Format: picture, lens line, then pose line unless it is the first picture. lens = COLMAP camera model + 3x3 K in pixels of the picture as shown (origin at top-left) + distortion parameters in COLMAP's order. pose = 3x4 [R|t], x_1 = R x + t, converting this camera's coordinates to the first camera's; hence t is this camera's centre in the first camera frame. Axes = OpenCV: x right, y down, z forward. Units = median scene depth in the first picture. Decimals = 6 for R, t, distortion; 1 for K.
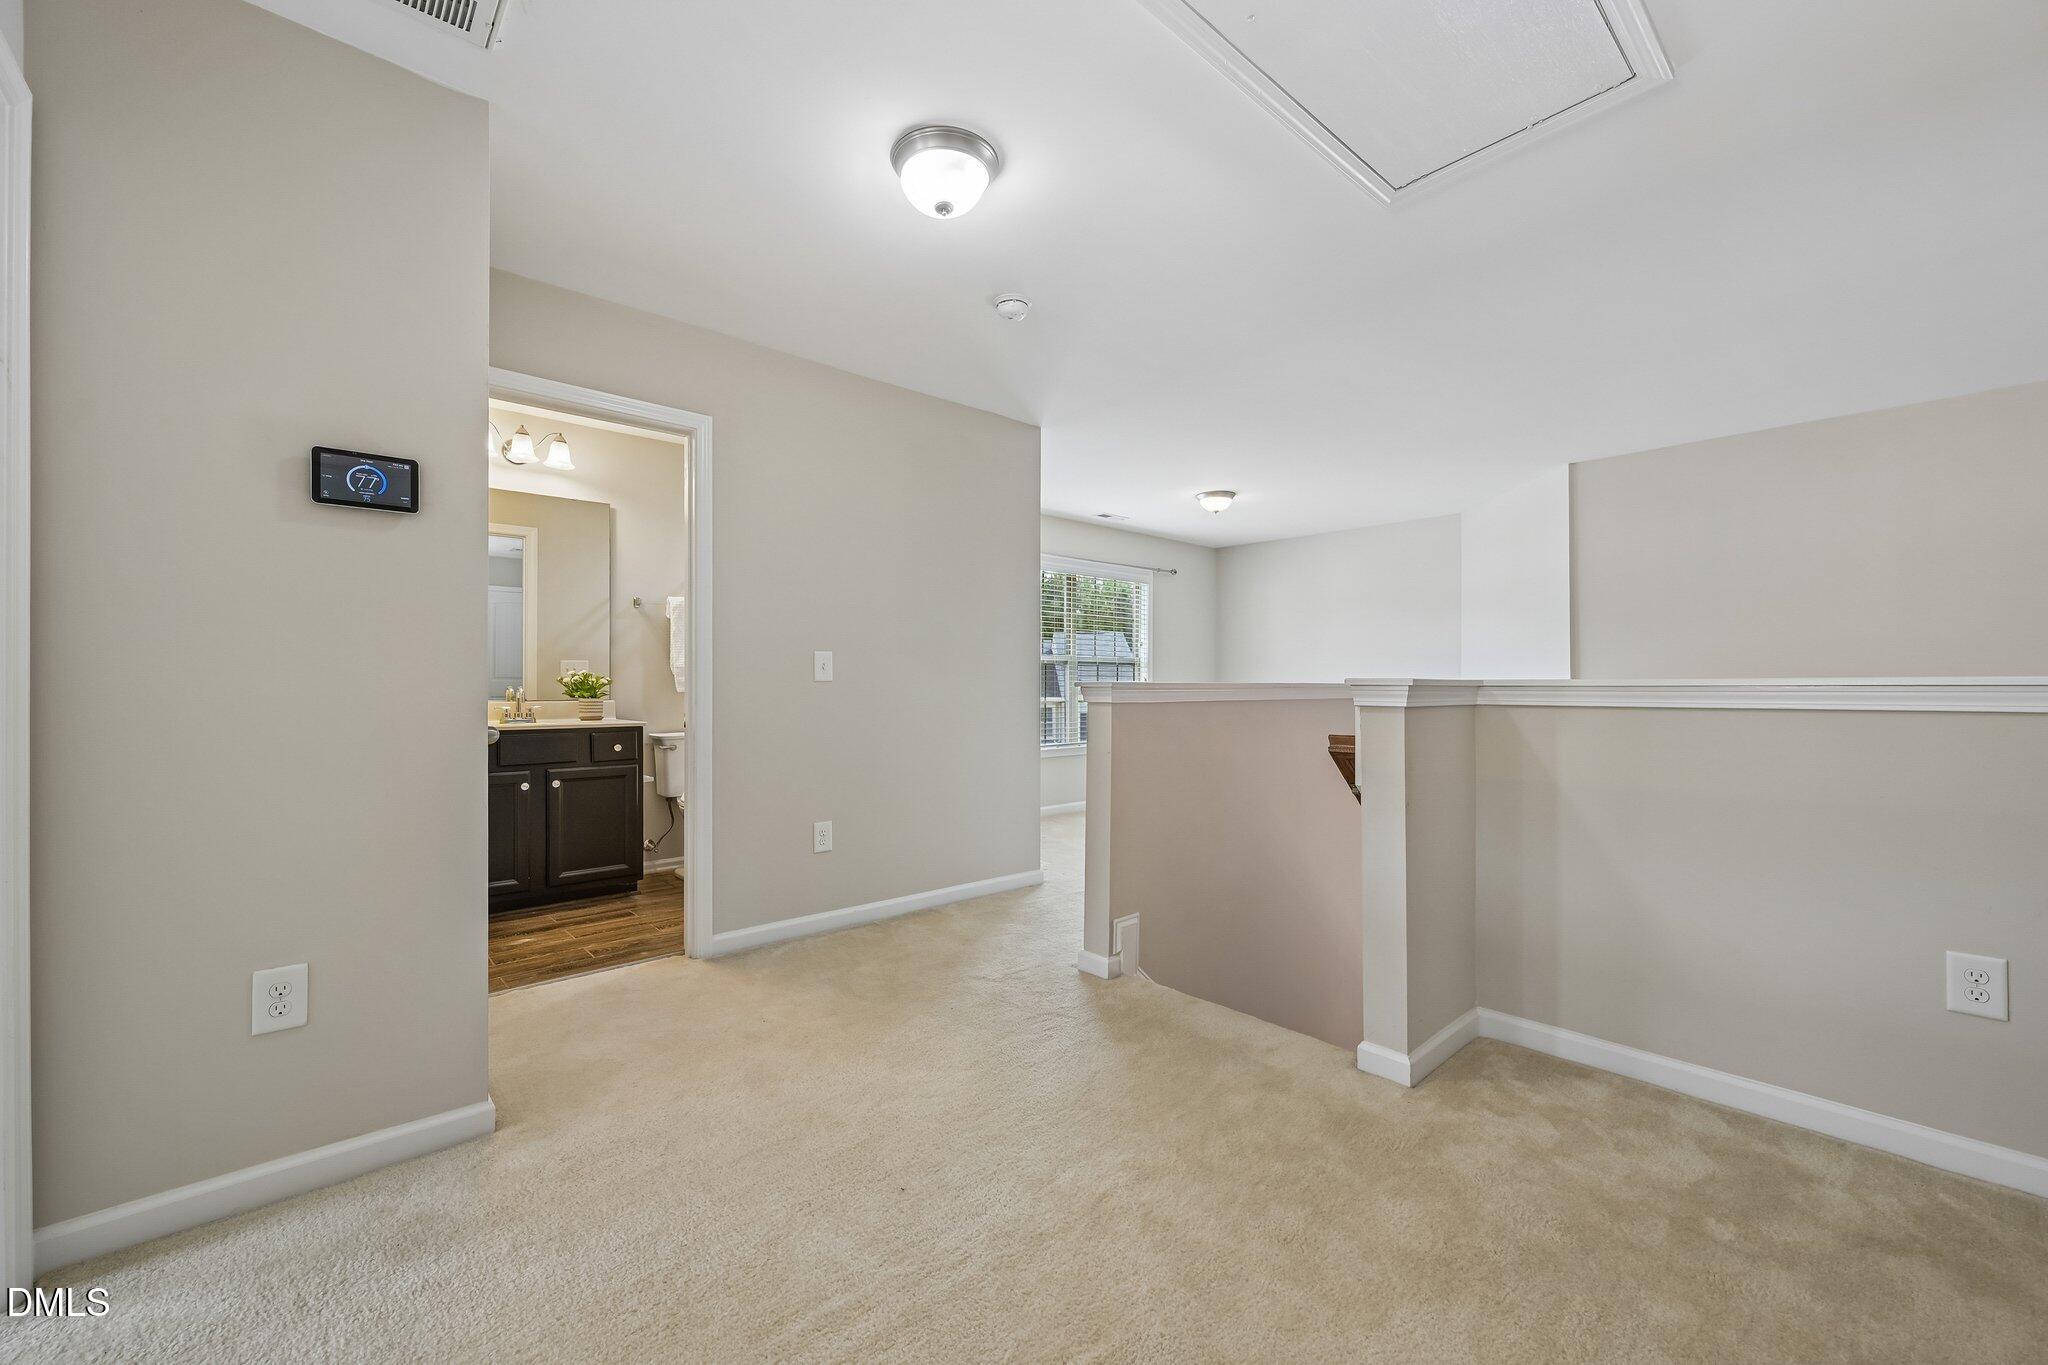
lens RADIAL K [[807.5, 0, 1023.9], [0, 807.5, 692.2], [0, 0, 1]] dist [-0.000939, -0.000060]
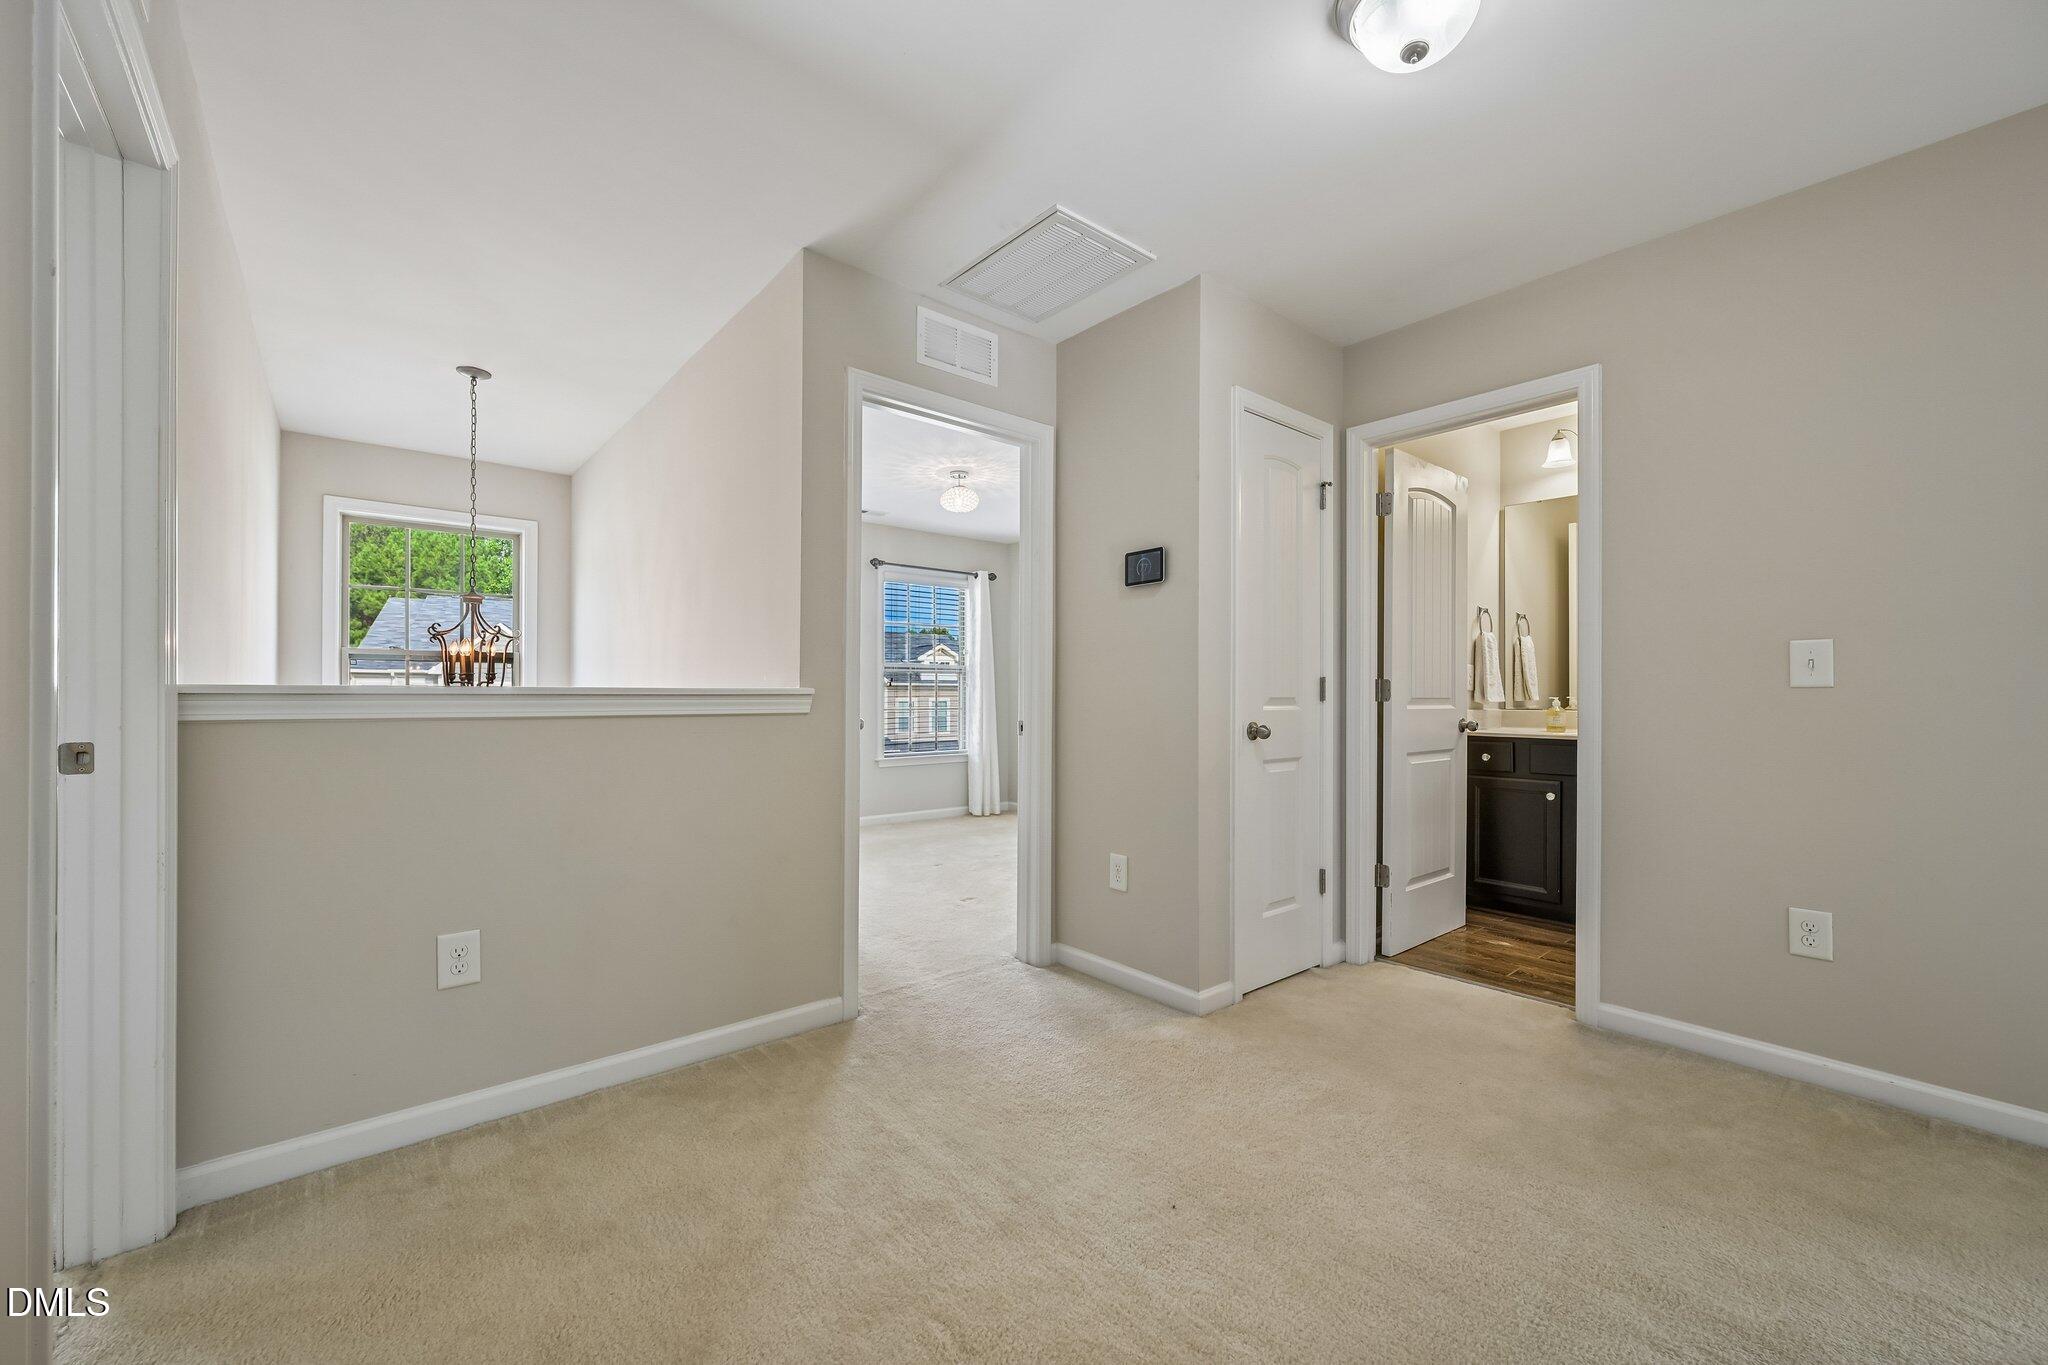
lens RADIAL K [[807.5, 0, 1023.9], [0, 807.5, 692.2], [0, 0, 1]] dist [-0.000939, -0.000060]
pose [[-0.028768, -0.001498, -0.999585, 0.447081], [-0.008372, 0.999964, -0.001258, -0.003837], [0.999551, 0.008332, -0.028780, 0.448509]]
